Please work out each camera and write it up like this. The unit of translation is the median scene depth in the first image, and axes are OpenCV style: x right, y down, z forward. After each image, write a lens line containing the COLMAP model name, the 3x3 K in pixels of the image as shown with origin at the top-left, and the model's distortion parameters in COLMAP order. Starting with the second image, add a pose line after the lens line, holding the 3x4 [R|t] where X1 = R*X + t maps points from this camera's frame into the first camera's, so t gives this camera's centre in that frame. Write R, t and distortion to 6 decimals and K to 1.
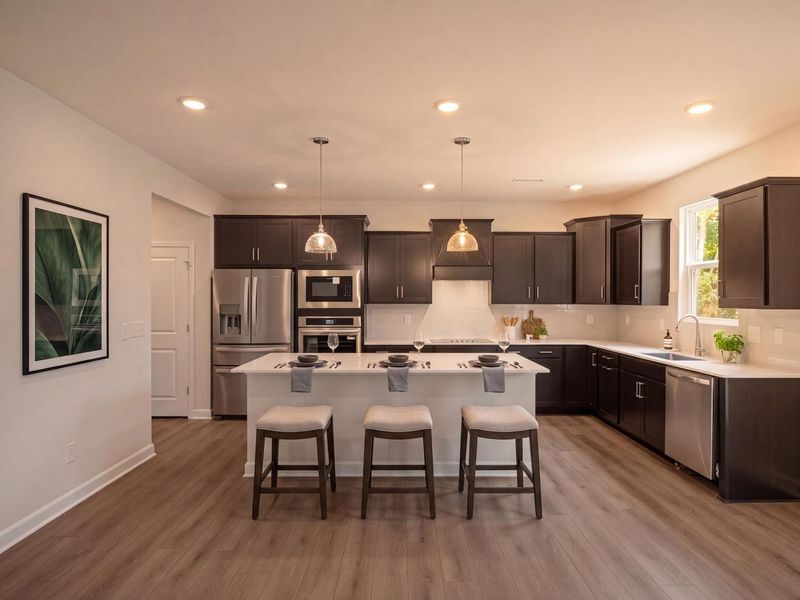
lens RADIAL K [[472.7, 0, 400.0], [0, 472.7, 300.0], [0, 0, 1]] dist [-0.005171, -0.001439]
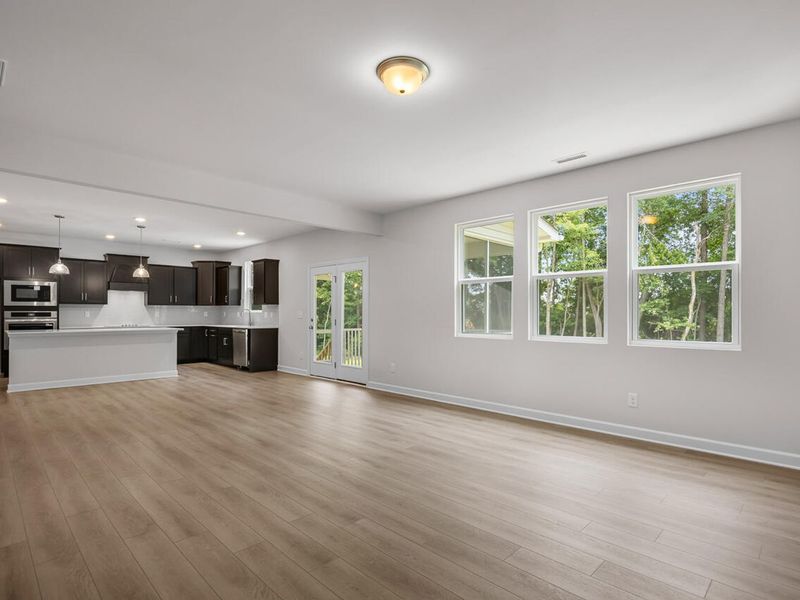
lens RADIAL K [[419.4, 0, 398.2], [0, 419.4, 308.7], [0, 0, 1]] dist [-0.002409, -0.000583]
pose [[0.705709, 0.005589, 0.708480, -0.302141], [0.002872, 0.999938, -0.010749, 0.049877], [-0.708496, 0.009621, 0.705649, -0.908924]]
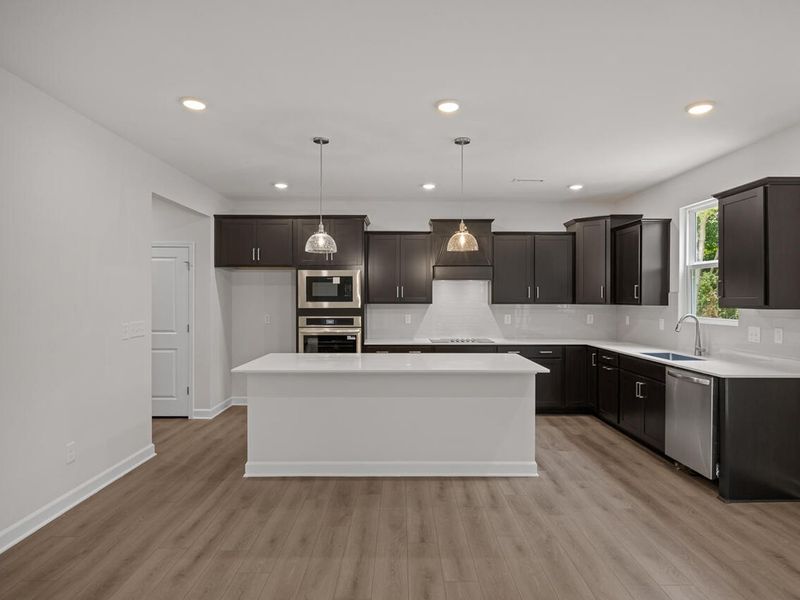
lens RADIAL K [[479.2, 0, 400.0], [0, 479.2, 300.0], [0, 0, 1]] dist [0.004001, 0.002632]
pose [[1.000000, 0.000041, -0.000291, 0.000018], [-0.000041, 1.000000, 0.000067, 0.000113], [0.000291, -0.000067, 1.000000, -0.018362]]
